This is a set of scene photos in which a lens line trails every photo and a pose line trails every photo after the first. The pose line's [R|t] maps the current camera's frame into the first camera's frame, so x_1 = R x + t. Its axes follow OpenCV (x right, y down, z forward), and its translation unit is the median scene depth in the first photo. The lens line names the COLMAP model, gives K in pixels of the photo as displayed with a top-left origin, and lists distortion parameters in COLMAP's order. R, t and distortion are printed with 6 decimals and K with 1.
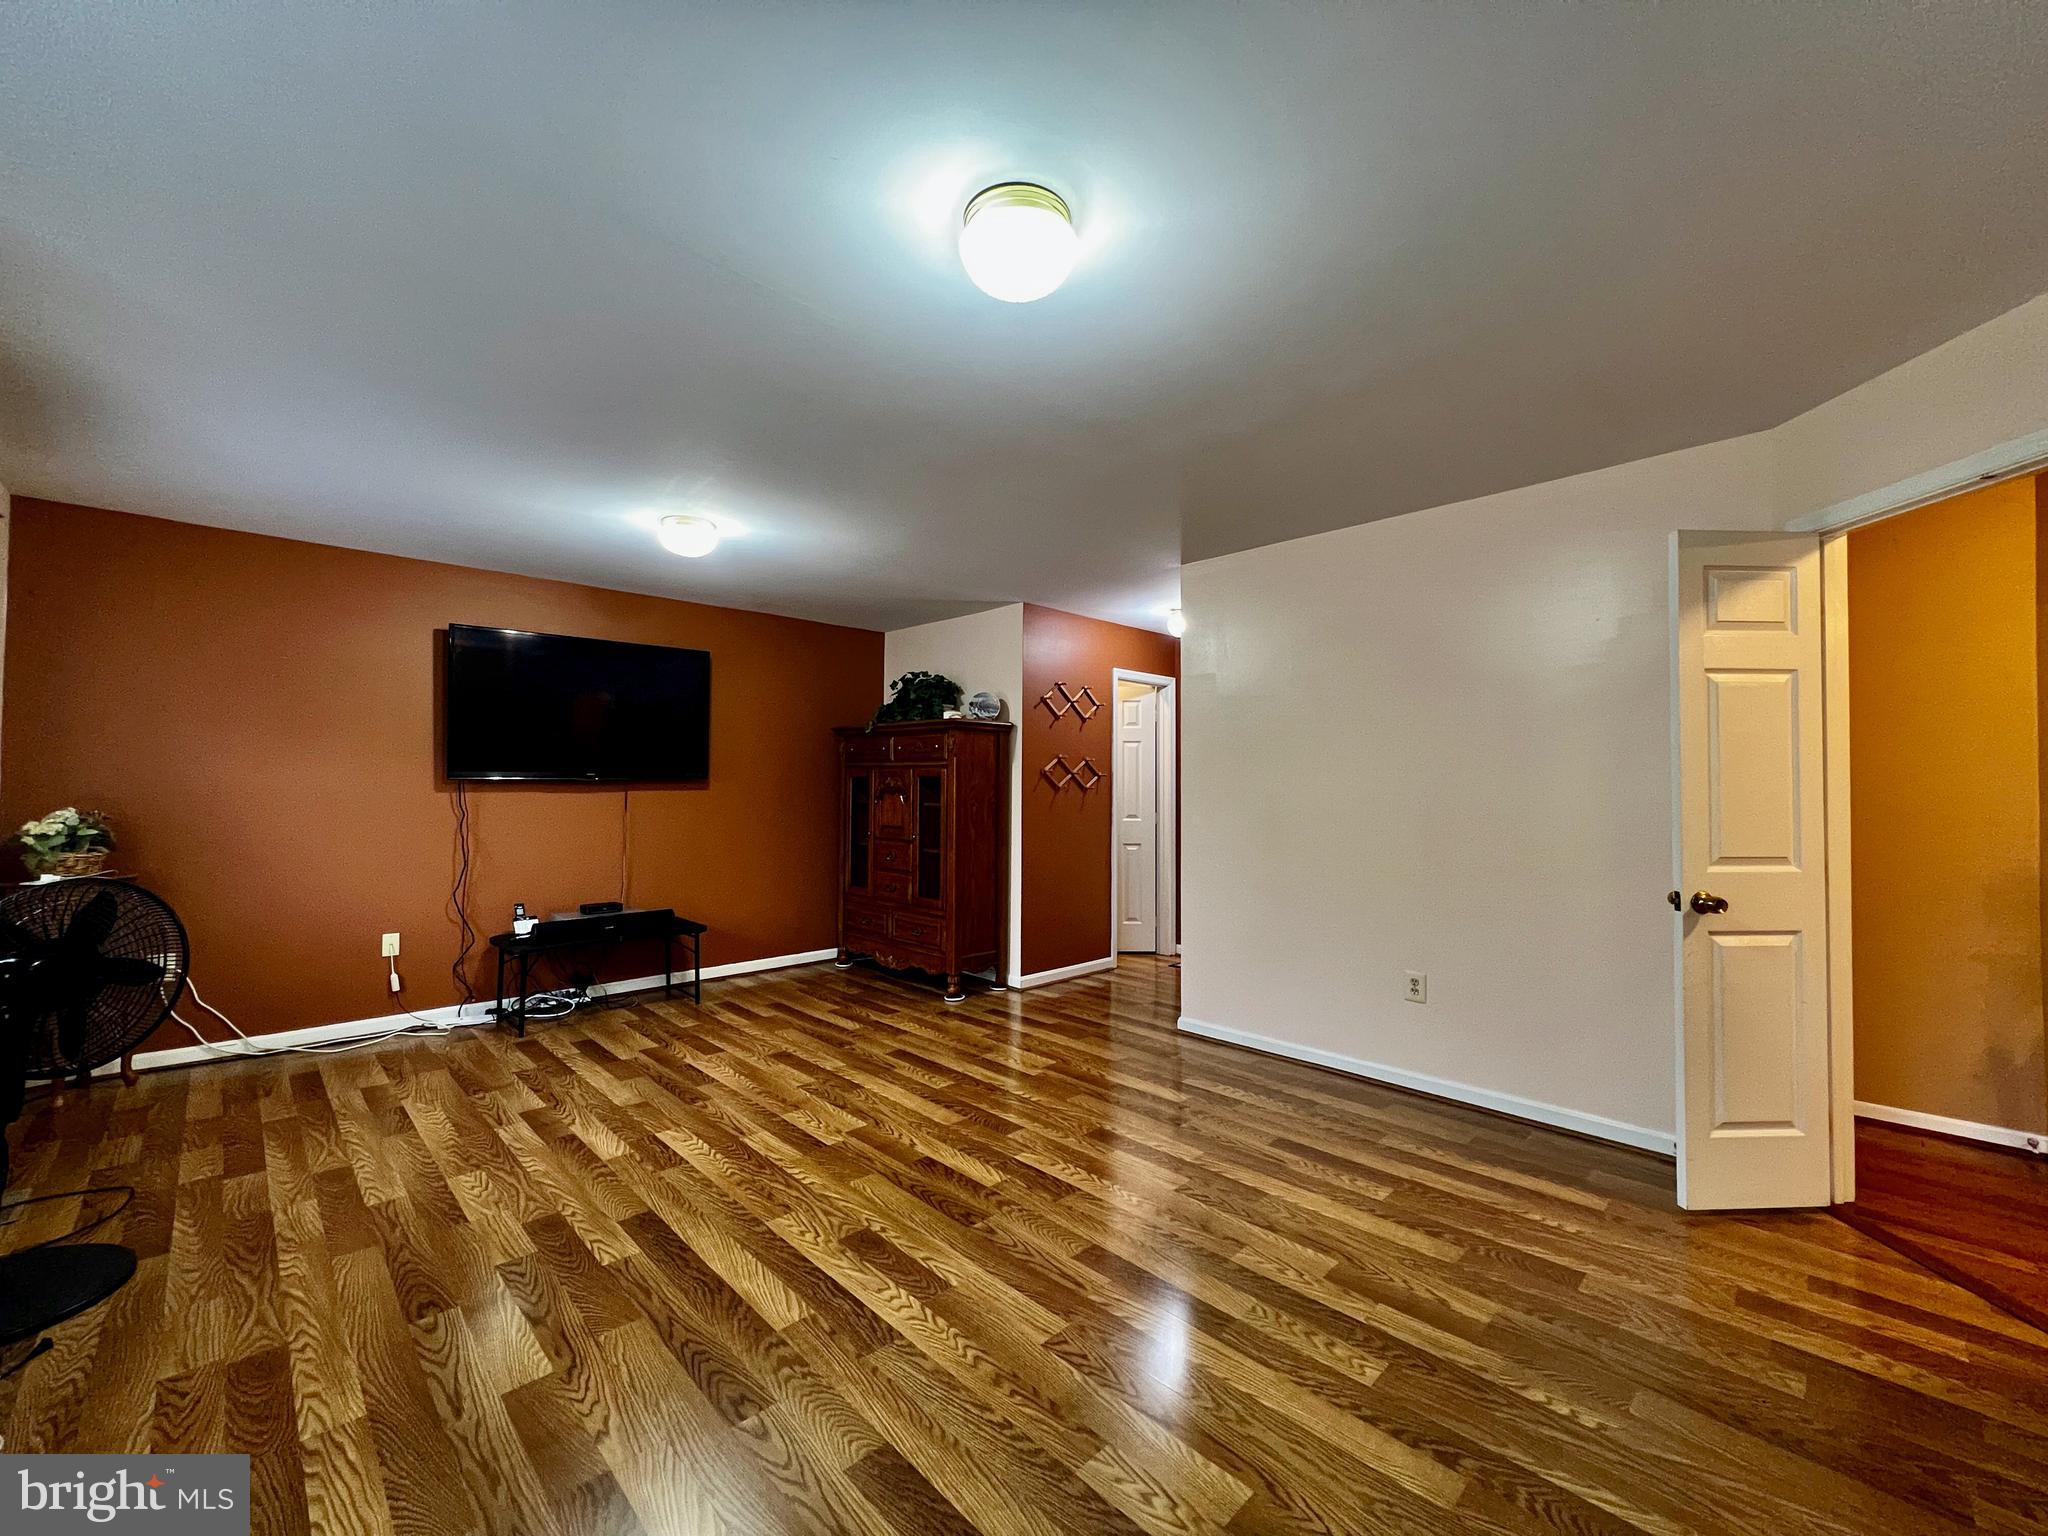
lens RADIAL K [[886.1, 0, 1024.0], [0, 886.1, 768.0], [0, 0, 1]] dist [-0.003618, 0.000021]
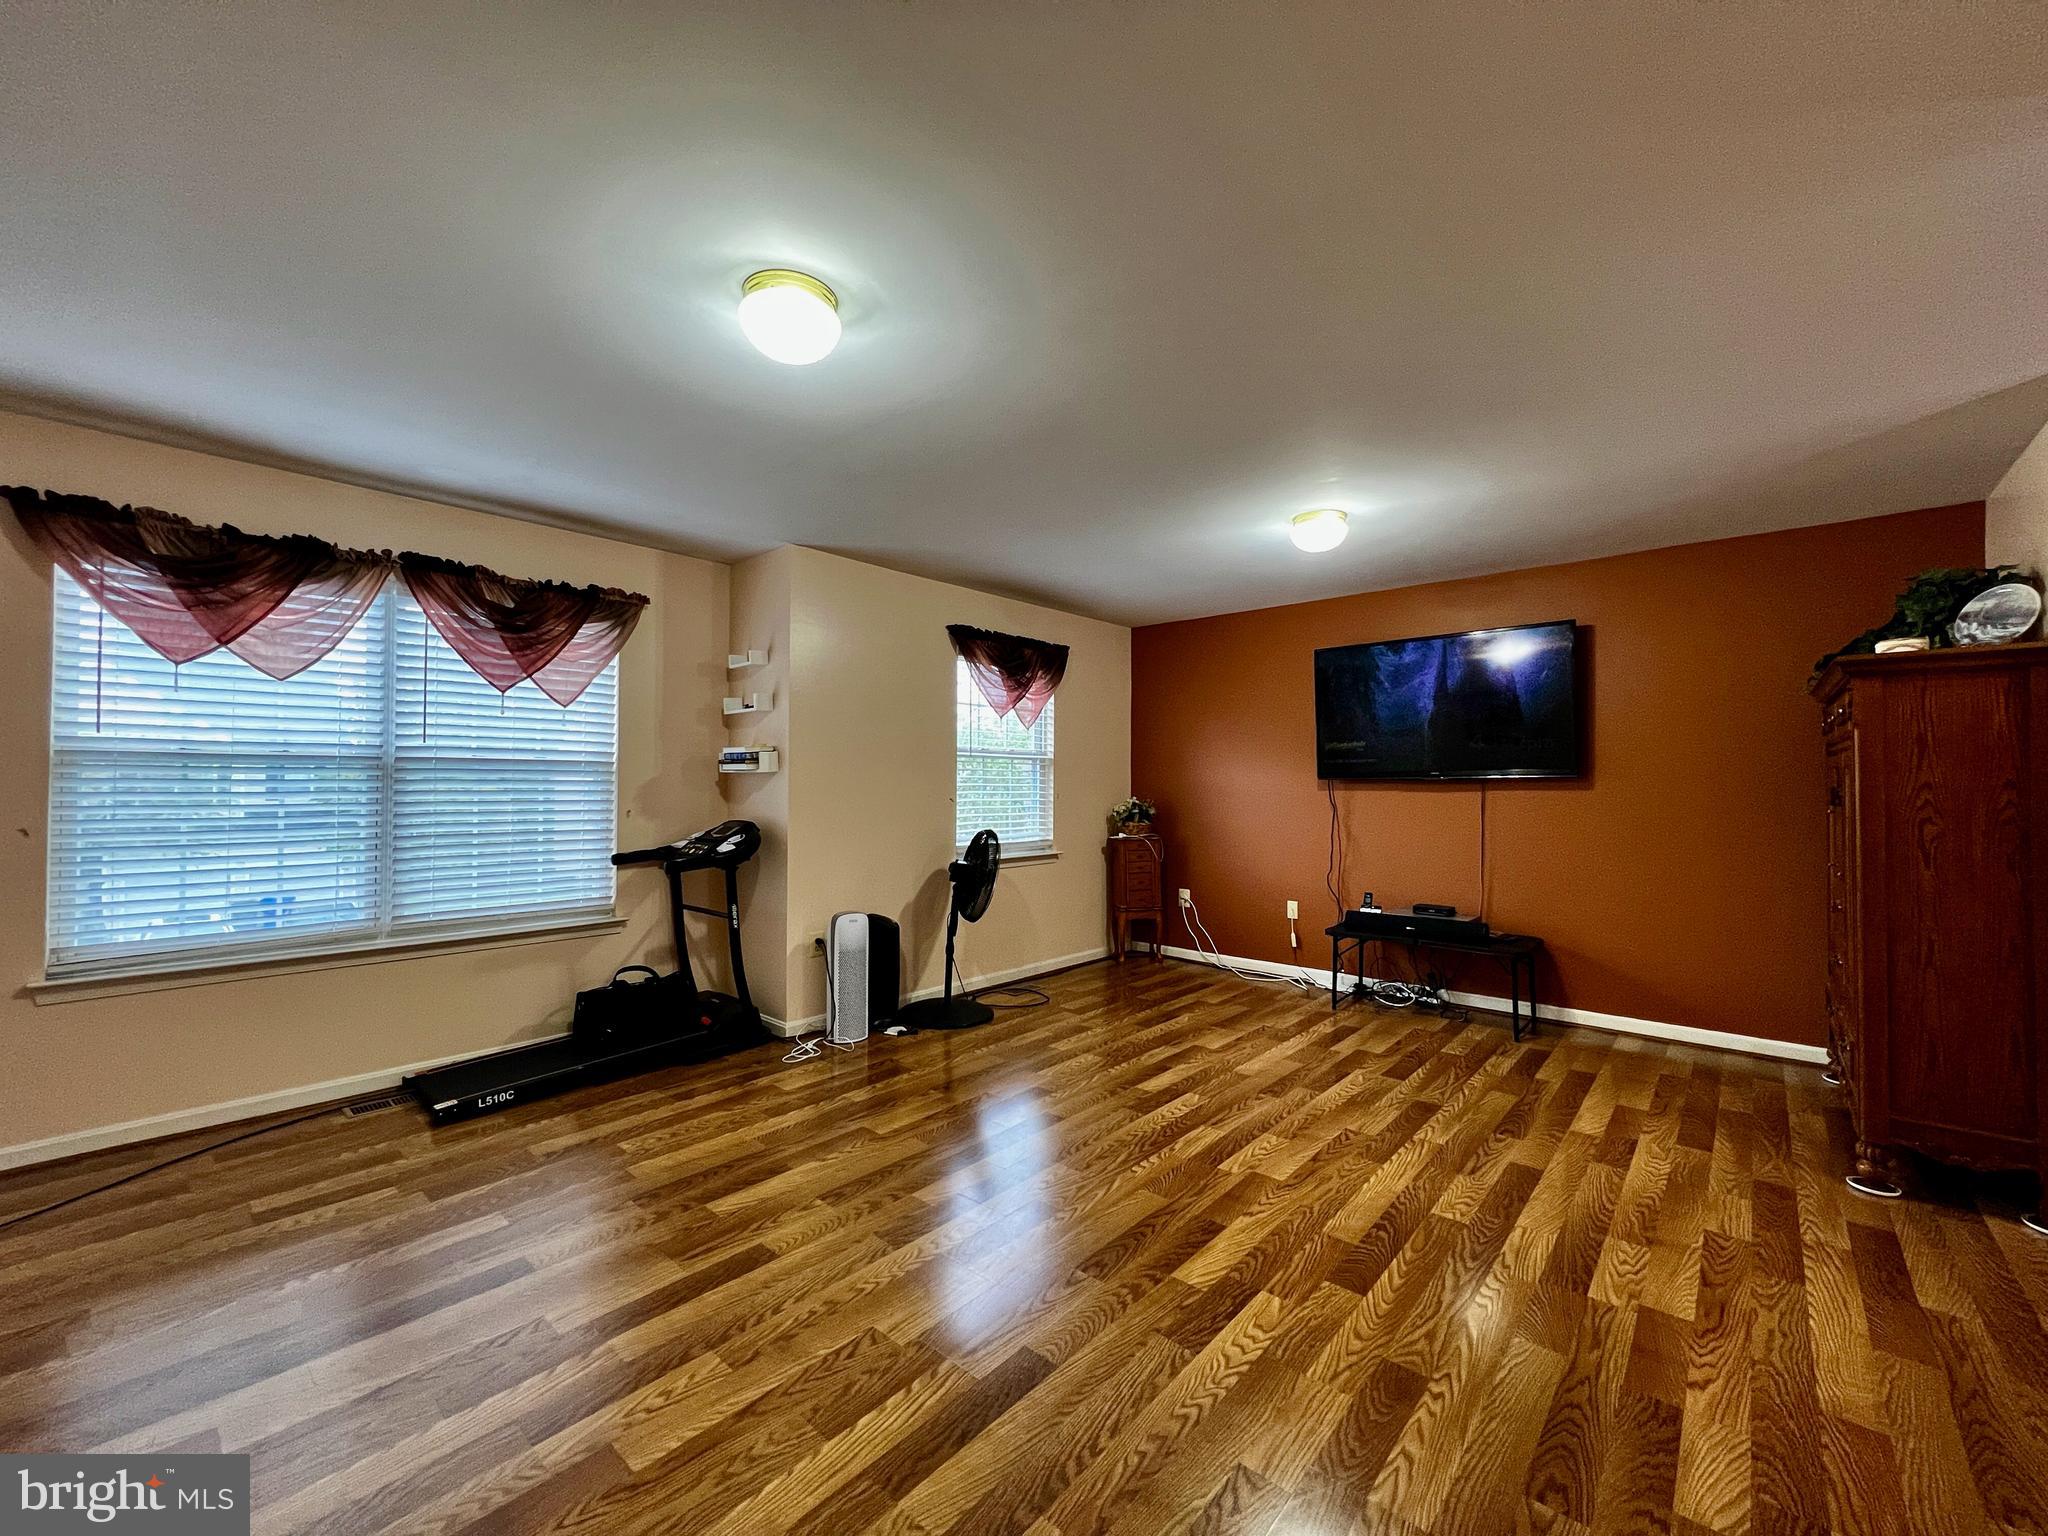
lens RADIAL K [[824.7, 0, 974.9], [0, 824.7, 774.3], [0, 0, 1]] dist [-0.000252, -0.000044]
pose [[0.006849, -0.016171, -0.999846, 0.603508], [0.016779, 0.999730, -0.016054, 0.020869], [0.999836, -0.016667, 0.007119, 0.691238]]
